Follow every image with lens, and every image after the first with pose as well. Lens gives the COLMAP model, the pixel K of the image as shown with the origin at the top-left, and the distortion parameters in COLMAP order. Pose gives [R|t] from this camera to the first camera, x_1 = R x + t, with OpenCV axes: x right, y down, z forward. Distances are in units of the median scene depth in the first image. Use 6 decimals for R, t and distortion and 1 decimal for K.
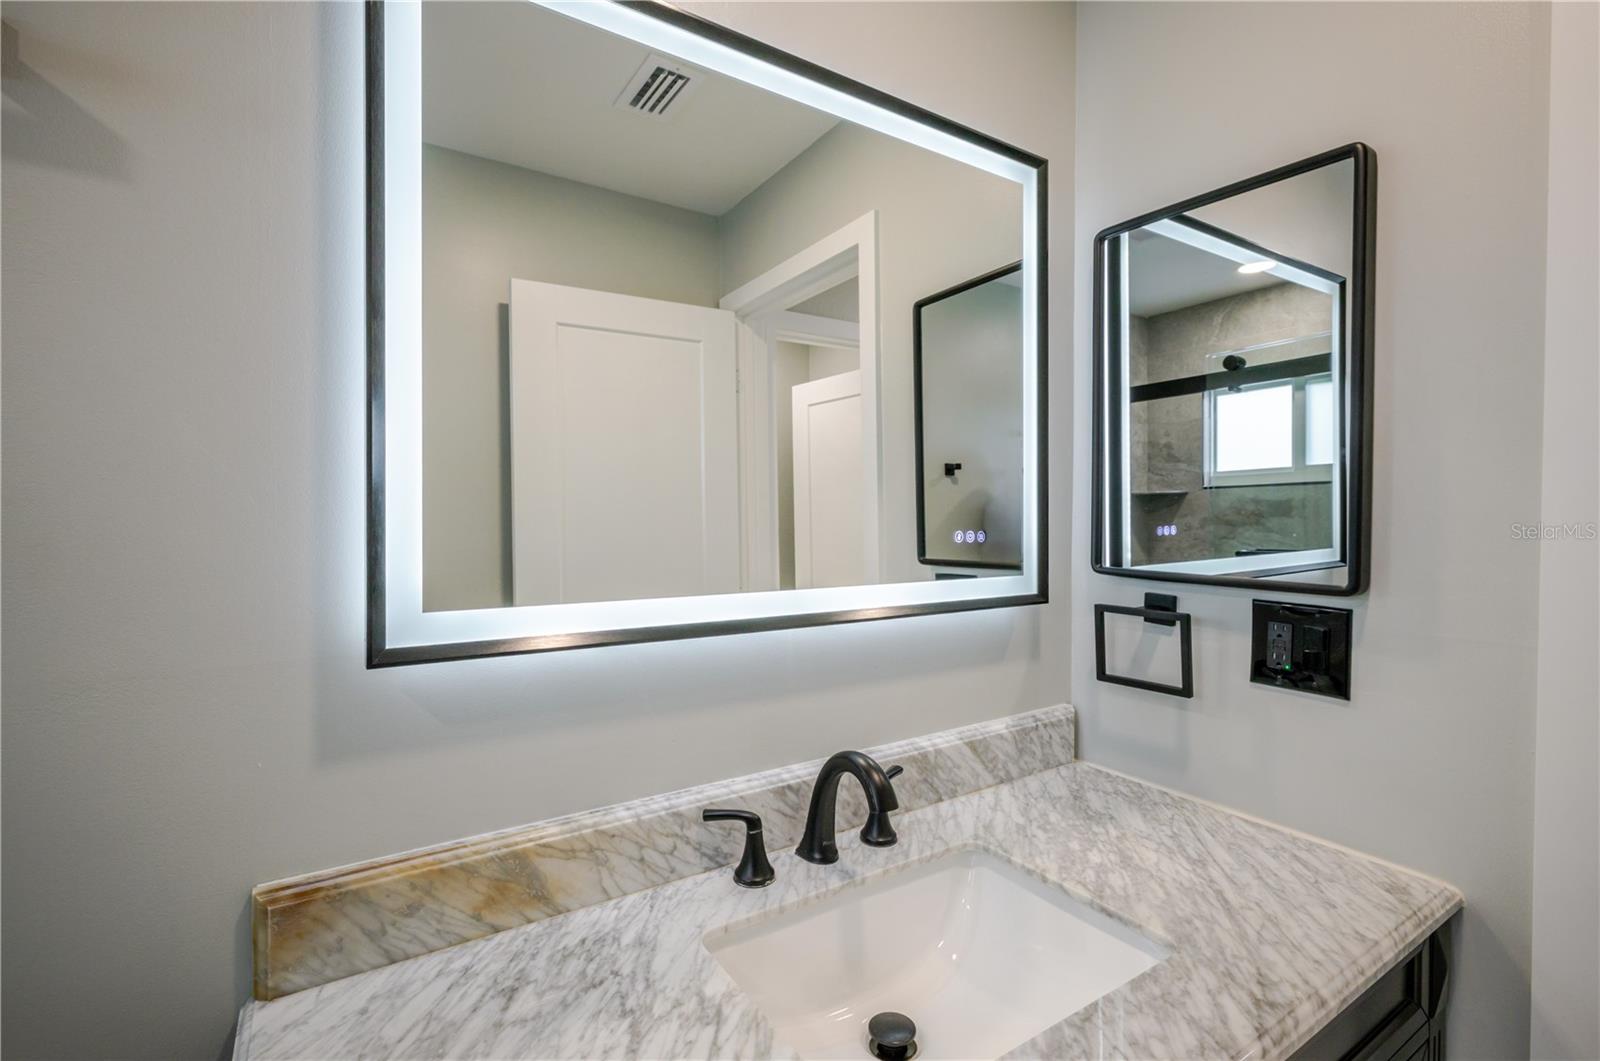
lens RADIAL K [[748.0, 0, 825.9], [0, 748.0, 522.2], [0, 0, 1]] dist [0.000271, -0.000226]
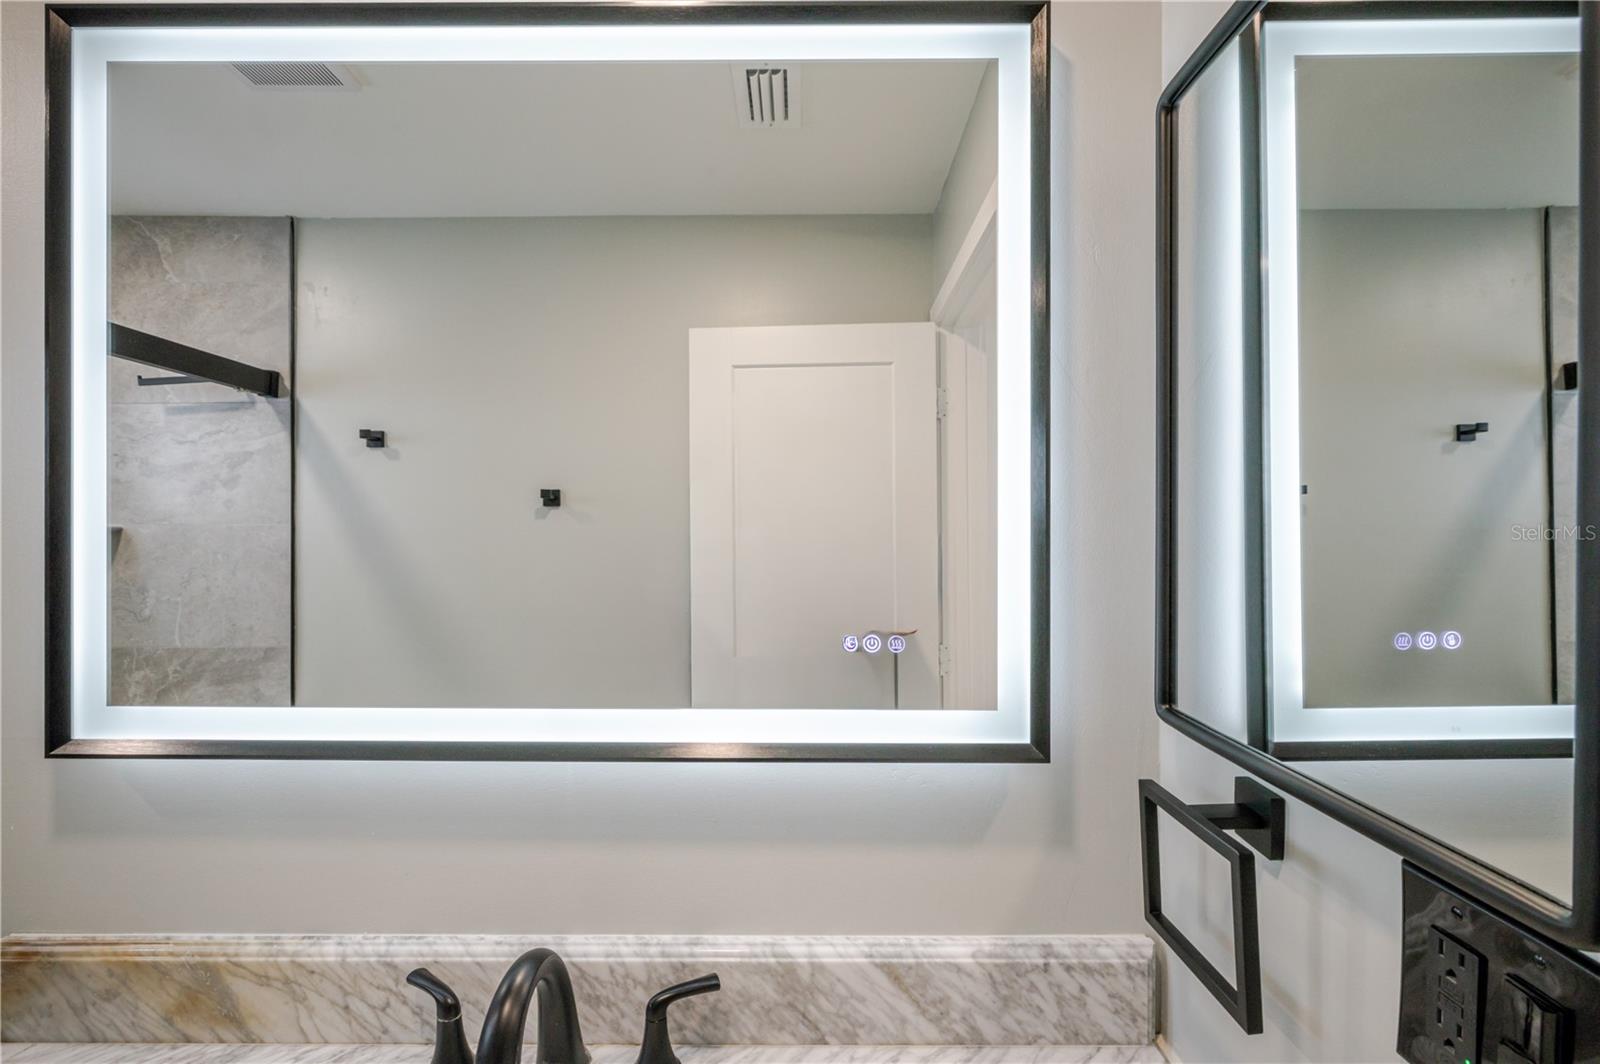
lens RADIAL K [[748.0, 0, 822.0], [0, 748.0, 533.4], [0, 0, 1]] dist [0.000271, -0.000226]
pose [[0.819220, 0.001637, -0.573477, 0.683018], [-0.005589, 0.999971, -0.005130, -0.093286], [0.573452, 0.007407, 0.819206, 0.590654]]
